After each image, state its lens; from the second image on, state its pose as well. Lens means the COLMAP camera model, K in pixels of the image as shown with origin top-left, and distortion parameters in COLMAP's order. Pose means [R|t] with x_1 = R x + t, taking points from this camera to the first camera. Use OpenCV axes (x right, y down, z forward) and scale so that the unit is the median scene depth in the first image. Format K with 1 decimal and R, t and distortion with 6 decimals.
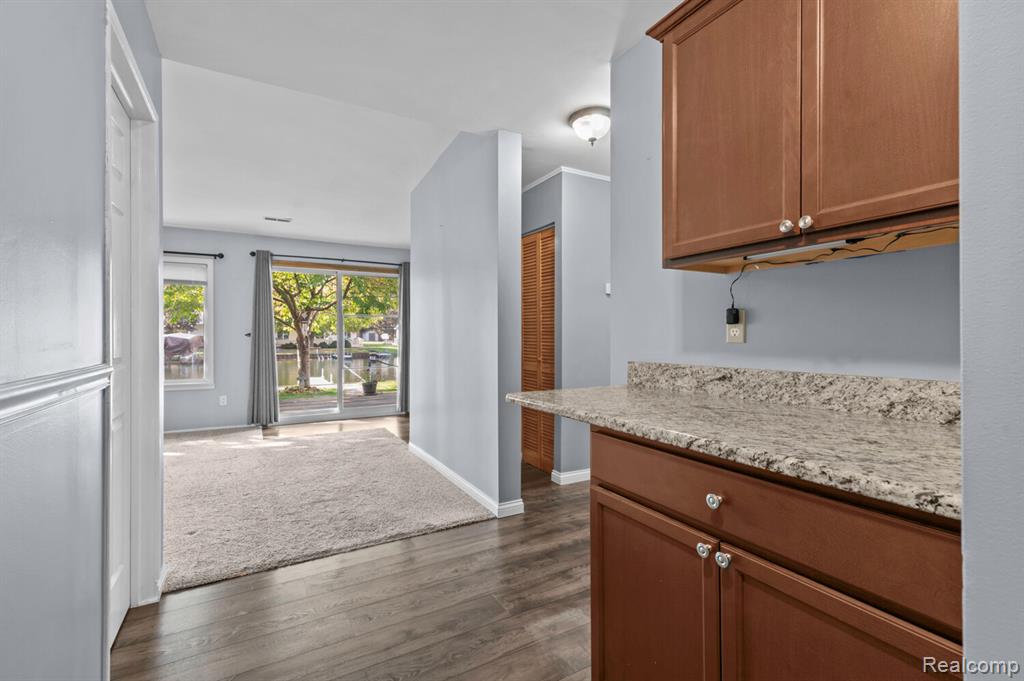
lens RADIAL K [[463.3, 0, 532.5], [0, 463.3, 335.3], [0, 0, 1]] dist [0.002707, 0.000151]
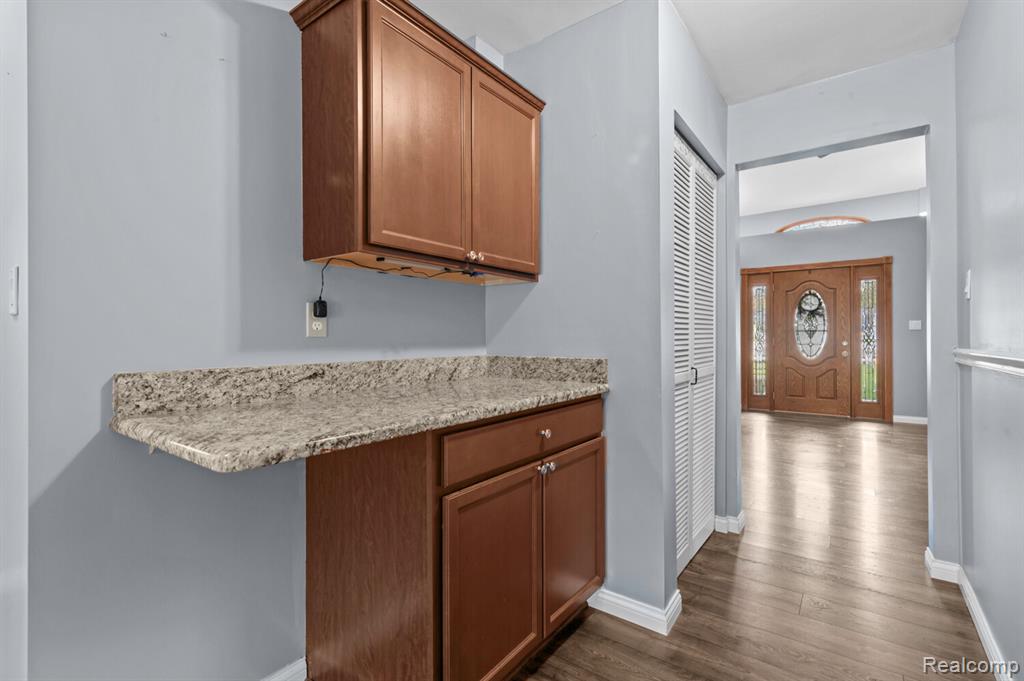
lens RADIAL K [[465.7, 0, 512.0], [0, 465.7, 340.5], [0, 0, 1]] dist [0.002609, 0.000185]
pose [[-0.377179, -0.002479, 0.926137, -0.646108], [0.002520, 0.999990, 0.003702, 0.022215], [-0.926137, 0.003730, -0.377169, 1.074409]]
